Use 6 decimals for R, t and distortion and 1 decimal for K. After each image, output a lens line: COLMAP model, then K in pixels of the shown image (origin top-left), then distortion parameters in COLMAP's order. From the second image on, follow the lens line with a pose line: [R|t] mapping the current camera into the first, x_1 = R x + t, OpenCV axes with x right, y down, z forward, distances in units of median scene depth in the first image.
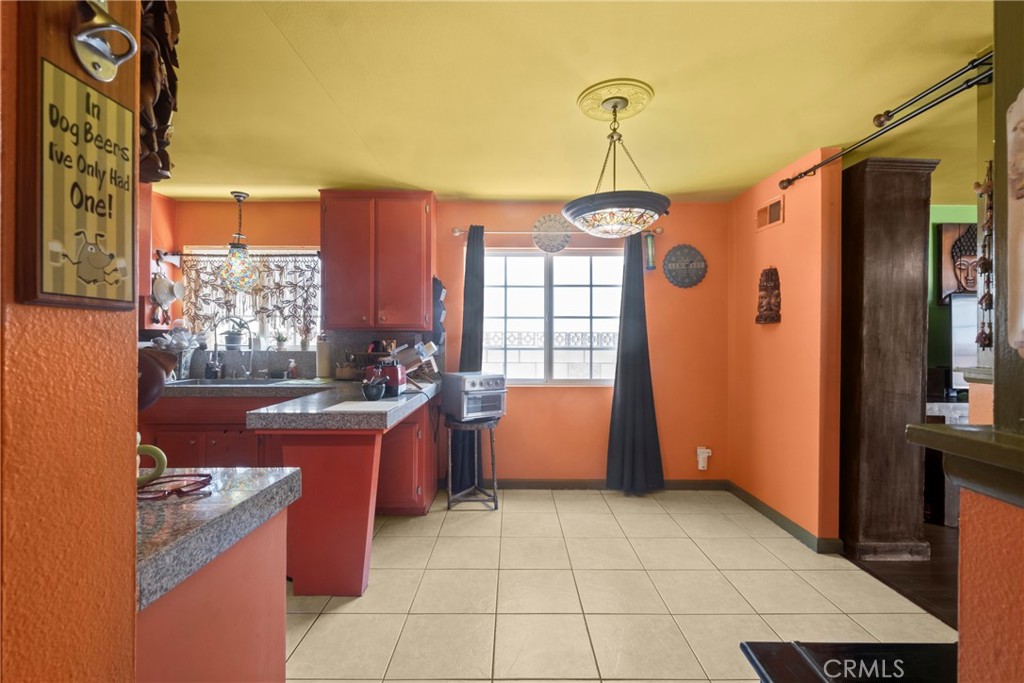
lens RADIAL K [[451.3, 0, 514.1], [0, 451.3, 338.8], [0, 0, 1]] dist [0.006993, -0.006174]
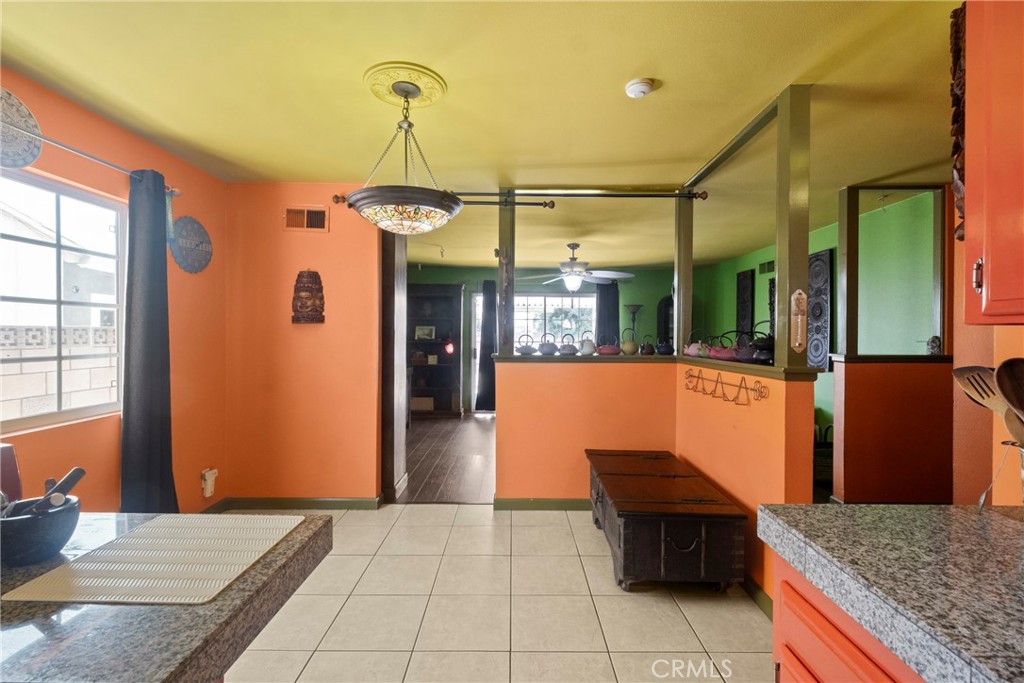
lens RADIAL K [[451.3, 0, 512.9], [0, 451.3, 338.4], [0, 0, 1]] dist [0.006993, -0.006174]
pose [[0.005023, -0.013611, 0.999895, -0.414004], [-0.007100, 0.999882, 0.013646, -0.014683], [-0.999962, -0.007168, 0.004926, 0.453079]]
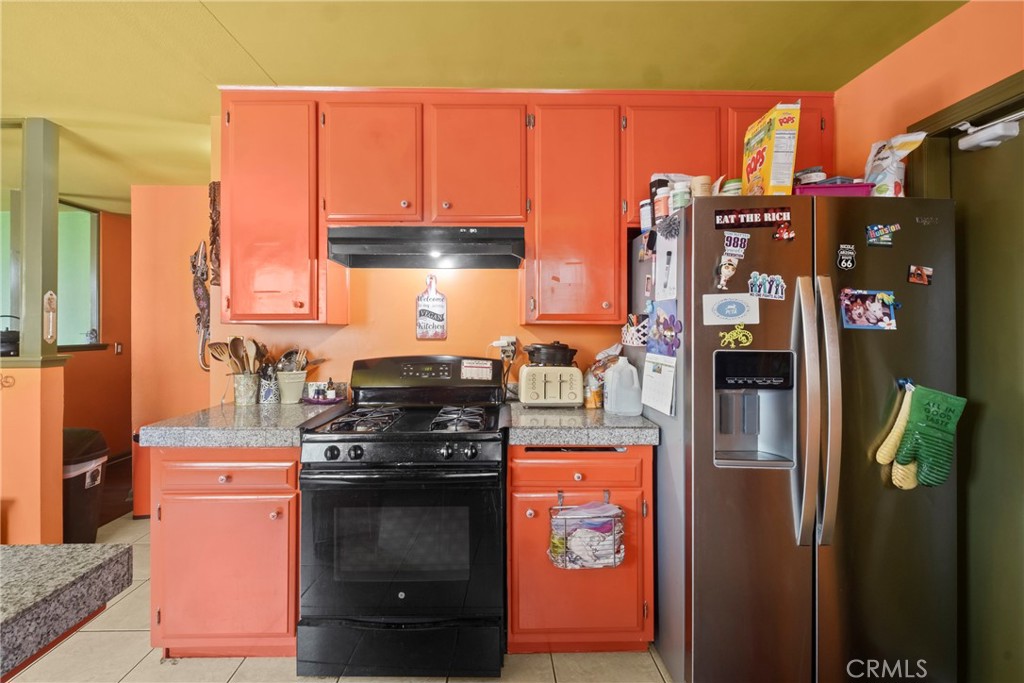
lens RADIAL K [[451.3, 0, 499.4], [0, 451.3, 325.1], [0, 0, 1]] dist [0.006993, -0.006174]
pose [[-0.999810, -0.002422, -0.019347, -0.501259], [-0.002227, 0.999946, -0.010110, -0.013612], [0.019371, -0.010065, -0.999762, 0.774783]]
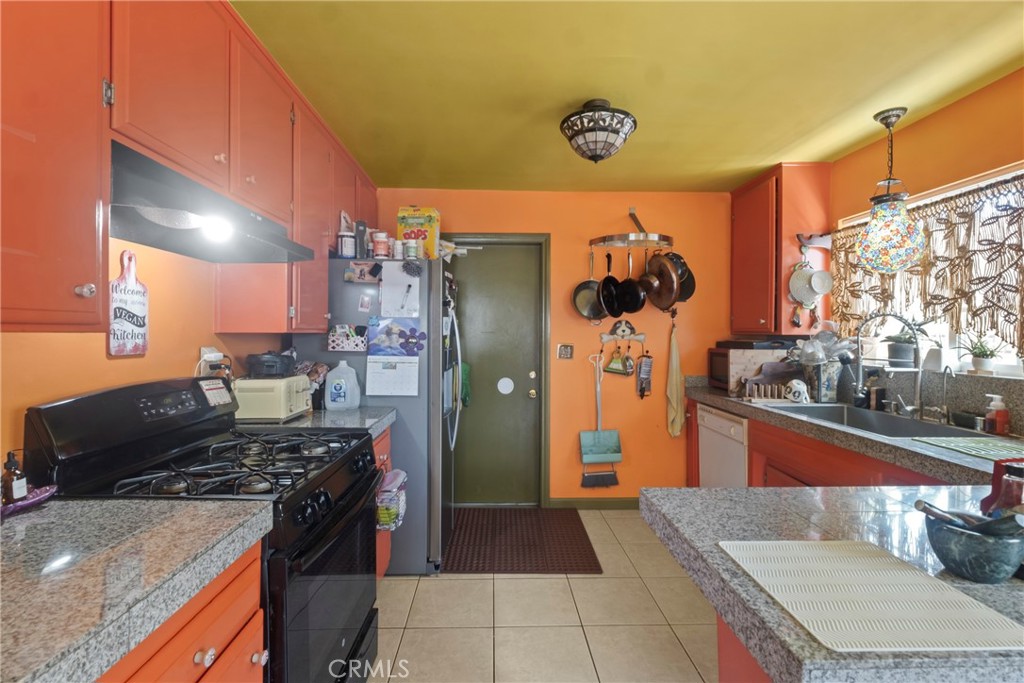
lens RADIAL K [[451.3, 0, 507.5], [0, 451.3, 334.3], [0, 0, 1]] dist [0.006993, -0.006174]
pose [[0.026748, 0.001827, -0.999641, -0.008052], [-0.002582, 0.999995, 0.001758, -0.020518], [0.999639, 0.002535, 0.026753, 0.452871]]
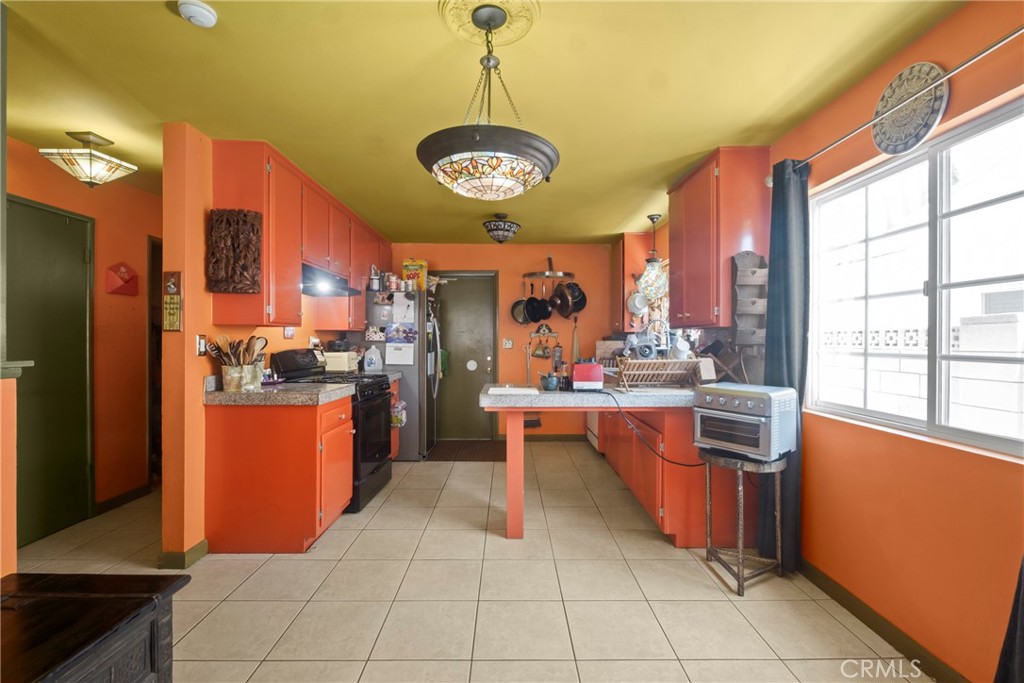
lens RADIAL K [[451.3, 0, 514.9], [0, 451.3, 340.9], [0, 0, 1]] dist [0.006993, -0.006174]
pose [[0.009238, 0.000792, -0.999957, 0.562736], [0.000348, 1.000000, 0.000795, 0.005663], [0.999957, -0.000355, 0.009238, 0.606005]]
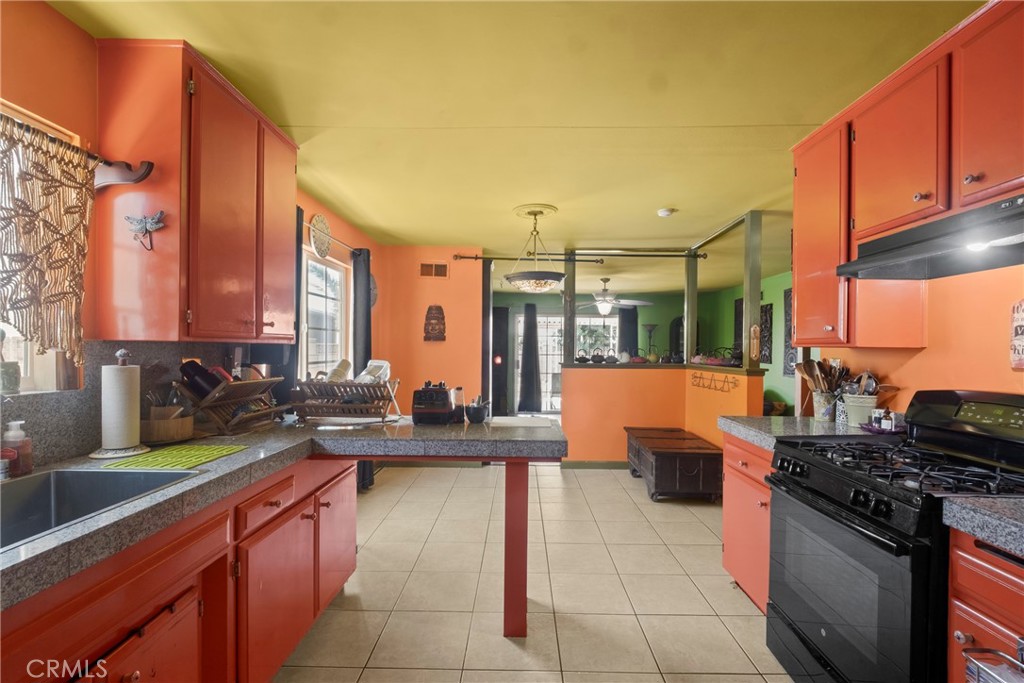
lens RADIAL K [[451.3, 0, 513.0], [0, 451.3, 350.5], [0, 0, 1]] dist [0.006993, -0.006174]
pose [[0.022437, -0.009451, 0.999704, -0.842914], [-0.010940, 0.999893, 0.009698, -0.017017], [-0.999688, -0.011154, 0.022331, 0.607180]]
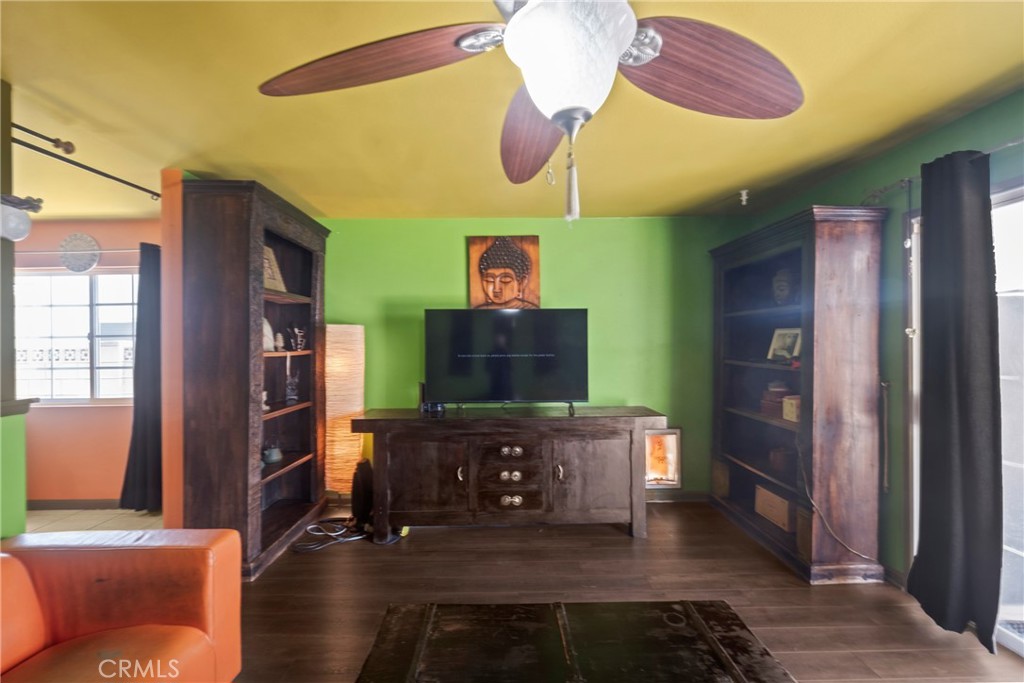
lens RADIAL K [[451.3, 0, 509.2], [0, 451.3, 342.2], [0, 0, 1]] dist [0.006993, -0.006174]
pose [[0.999844, -0.016854, 0.005355, 1.050770], [0.016834, 0.999851, 0.003727, -0.023949], [-0.005417, -0.003636, 0.999979, -0.001719]]
